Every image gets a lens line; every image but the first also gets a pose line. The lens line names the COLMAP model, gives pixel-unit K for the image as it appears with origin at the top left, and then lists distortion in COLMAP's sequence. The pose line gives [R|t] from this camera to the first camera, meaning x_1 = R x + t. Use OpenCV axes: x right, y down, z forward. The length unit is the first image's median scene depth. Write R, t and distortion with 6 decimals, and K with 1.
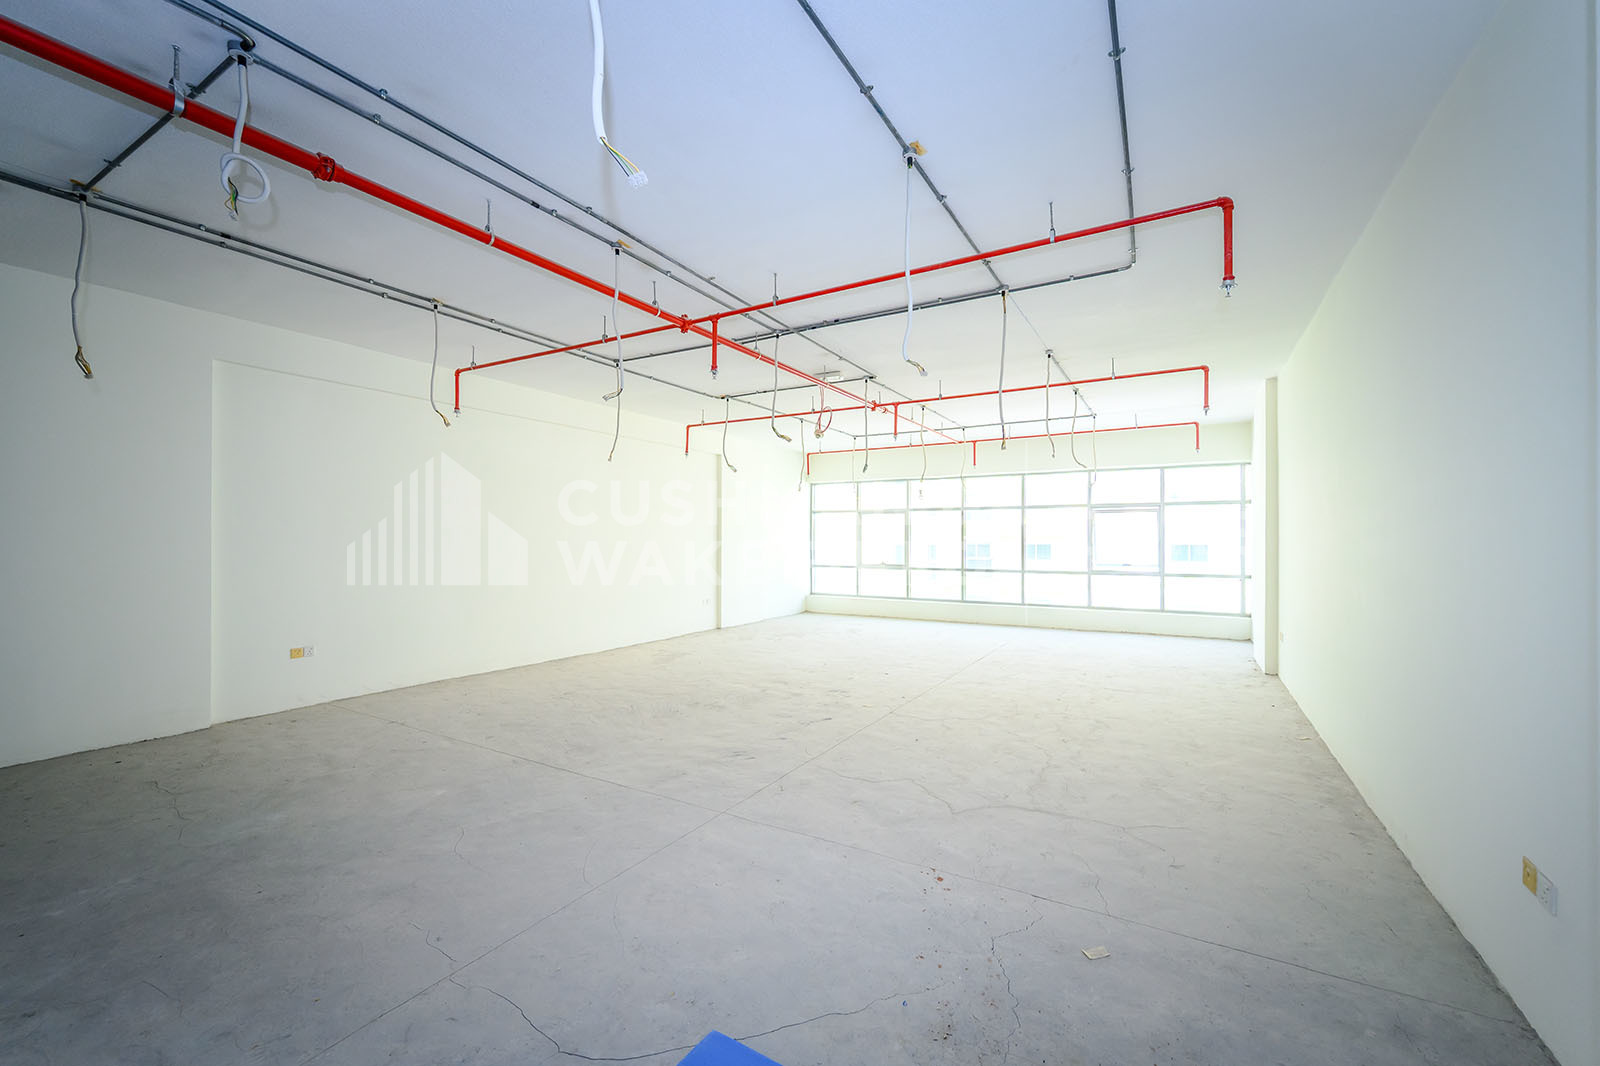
lens RADIAL K [[637.9, 0, 794.0], [0, 637.9, 531.6], [0, 0, 1]] dist [-0.000096, 0.000262]
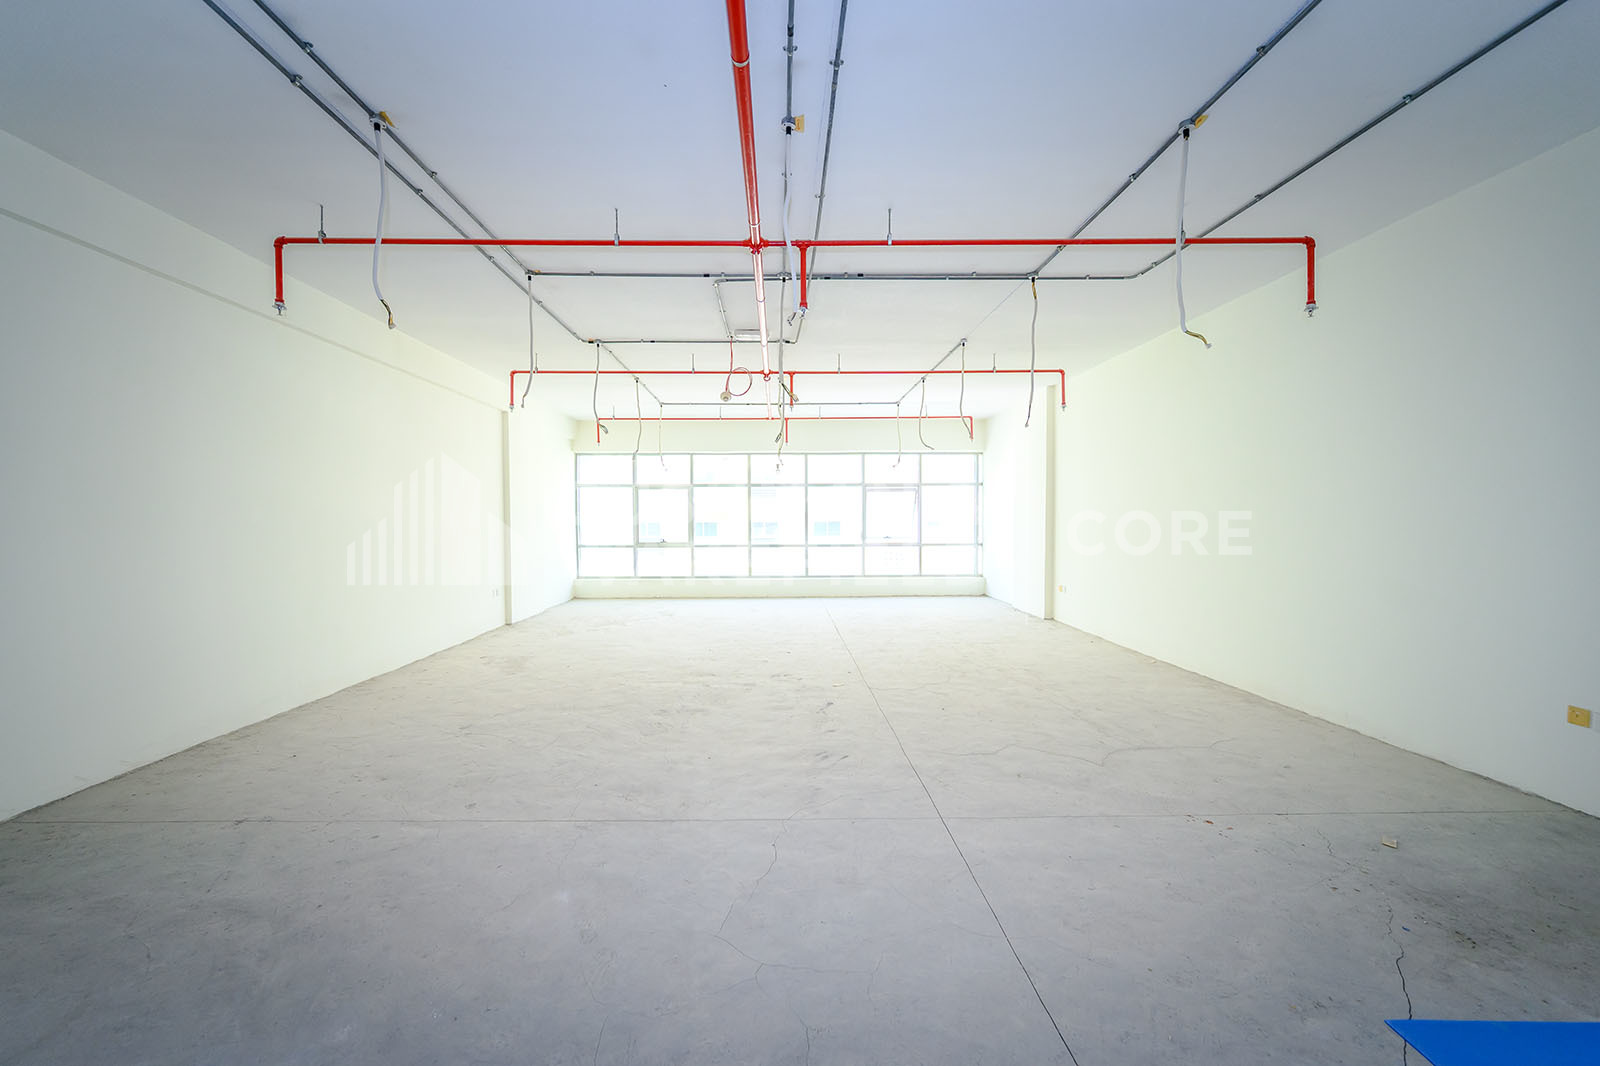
lens RADIAL K [[637.9, 0, 791.1], [0, 637.9, 536.4], [0, 0, 1]] dist [-0.000096, 0.000262]
pose [[0.858738, -0.019657, 0.512037, -0.439070], [-0.001192, 0.999185, 0.040357, 0.008976], [-0.512413, -0.035267, 0.858015, 0.215787]]
